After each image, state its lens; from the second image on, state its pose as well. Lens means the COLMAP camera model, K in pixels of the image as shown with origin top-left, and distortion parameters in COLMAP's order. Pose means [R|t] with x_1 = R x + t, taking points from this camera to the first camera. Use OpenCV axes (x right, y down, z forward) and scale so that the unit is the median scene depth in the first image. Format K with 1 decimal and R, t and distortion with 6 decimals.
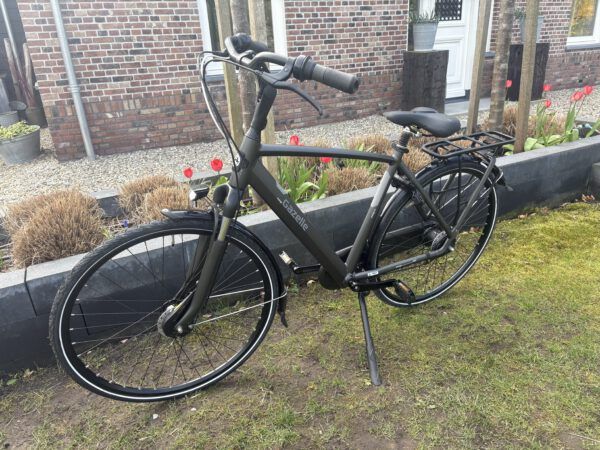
lens RADIAL K [[445.8, 0, 303.0], [0, 445.8, 226.1], [0, 0, 1]] dist [0.037464, -0.040872]
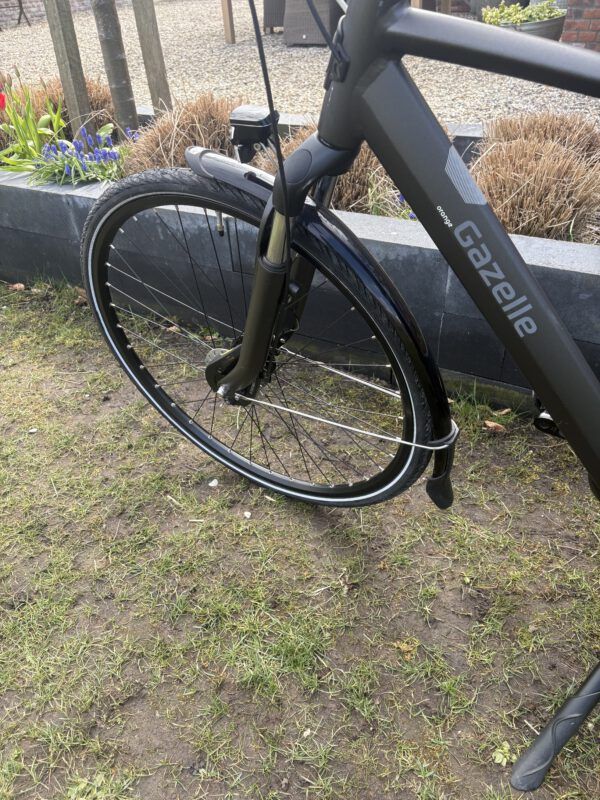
lens RADIAL K [[594.5, 0, 295.9], [0, 594.5, 405.6], [0, 0, 1]] dist [0.037464, -0.040872]
pose [[0.529913, 0.544337, -0.650300, 0.067641], [-0.295340, 0.837266, 0.460174, -0.029907], [0.794963, -0.051793, 0.604443, 0.166968]]
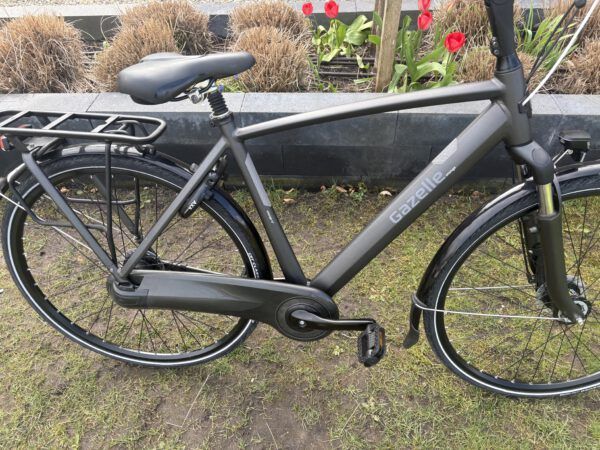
lens RADIAL K [[445.8, 0, 305.0], [0, 445.8, 226.8], [0, 0, 1]] dist [0.037464, -0.040872]
pose [[0.858219, 0.399103, -0.322763, 0.084079], [-0.226134, 0.858499, 0.460265, -0.078348], [0.460785, -0.322020, 0.827031, 0.095410]]
